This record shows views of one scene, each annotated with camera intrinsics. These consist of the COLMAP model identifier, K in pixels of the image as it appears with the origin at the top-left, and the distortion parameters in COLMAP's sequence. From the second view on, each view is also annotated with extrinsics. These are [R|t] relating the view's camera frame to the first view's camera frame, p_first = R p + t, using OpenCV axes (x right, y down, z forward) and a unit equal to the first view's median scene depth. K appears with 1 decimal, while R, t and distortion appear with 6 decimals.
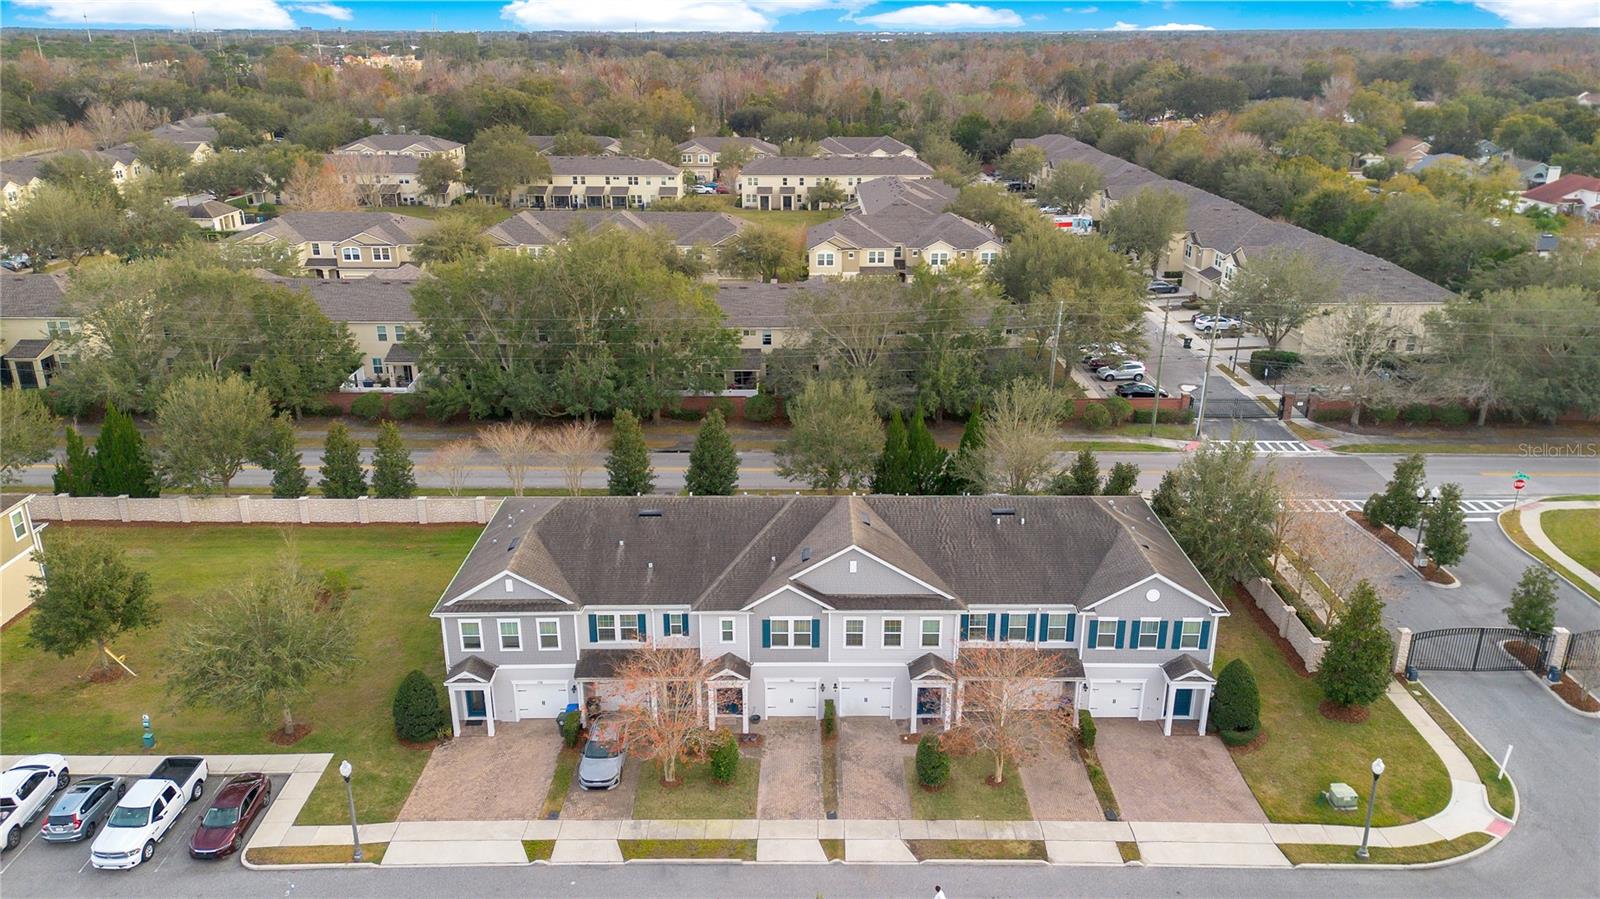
lens RADIAL K [[1152.9, 0, 803.8], [0, 1152.9, 462.3], [0, 0, 1]] dist [0.047954, -0.021094]
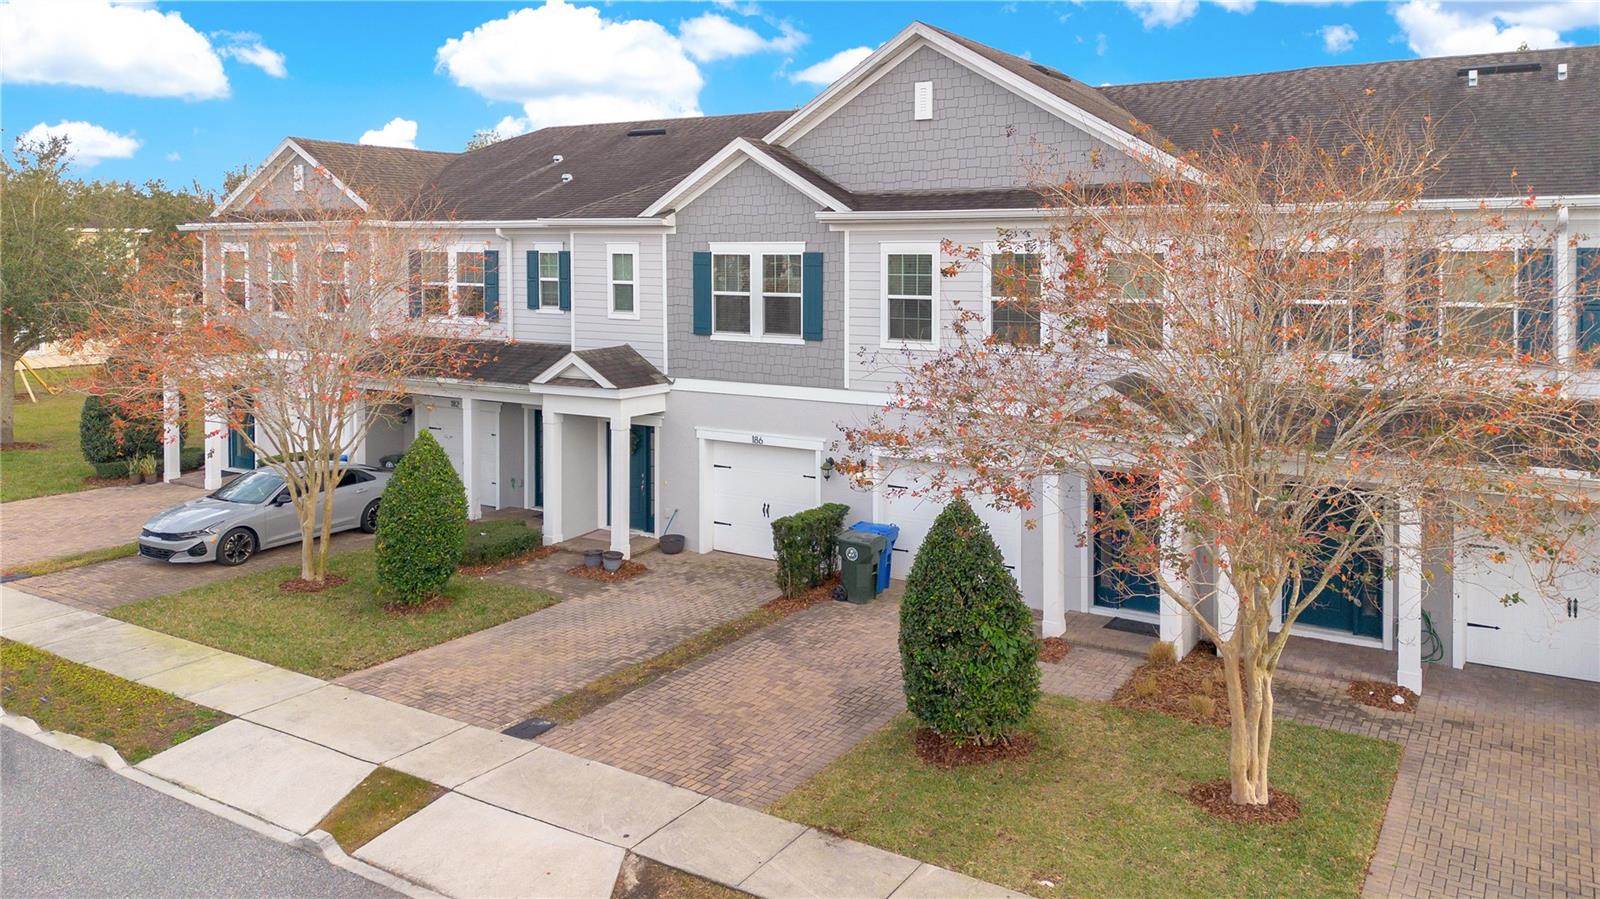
lens RADIAL K [[1152.9, 0, 817.8], [0, 1152.9, 324.3], [0, 0, 1]] dist [0.047954, -0.021094]
pose [[0.846621, 0.025121, -0.531603, 0.201513], [-0.186488, 0.949555, -0.252127, 0.246006], [0.498453, 0.312594, 0.808598, 0.712365]]
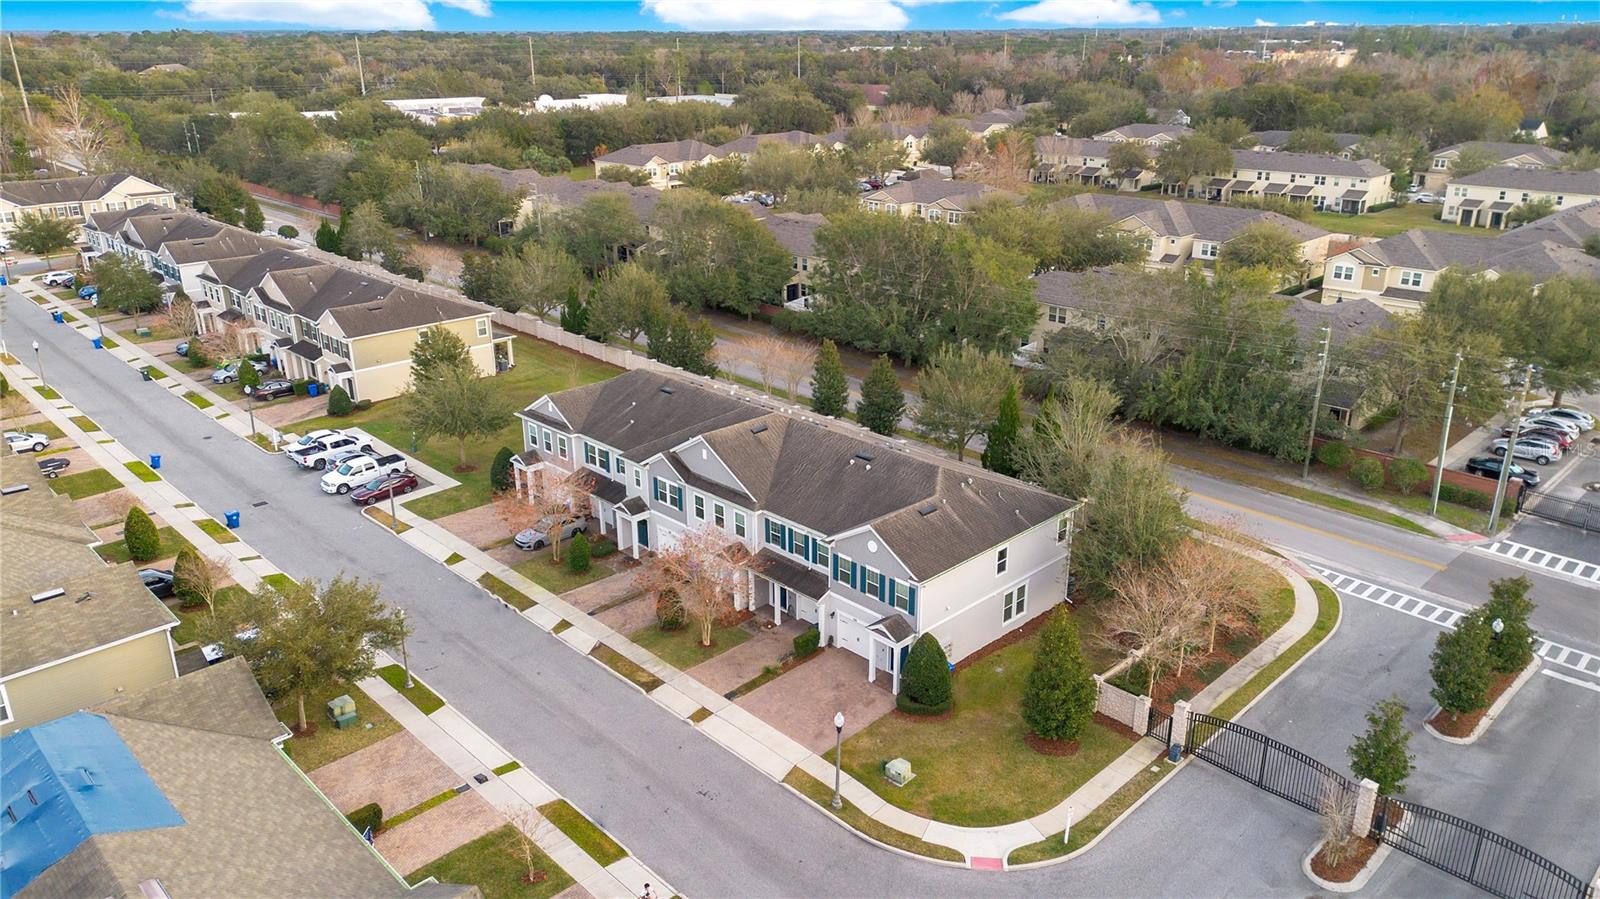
lens RADIAL K [[1152.9, 0, 795.9], [0, 1152.9, 435.6], [0, 0, 1]] dist [0.047954, -0.021094]
pose [[0.686428, 0.235811, -0.687902, 0.960075], [-0.247232, 0.965291, 0.084197, -0.058851], [0.683880, 0.112276, 0.720903, 0.156920]]
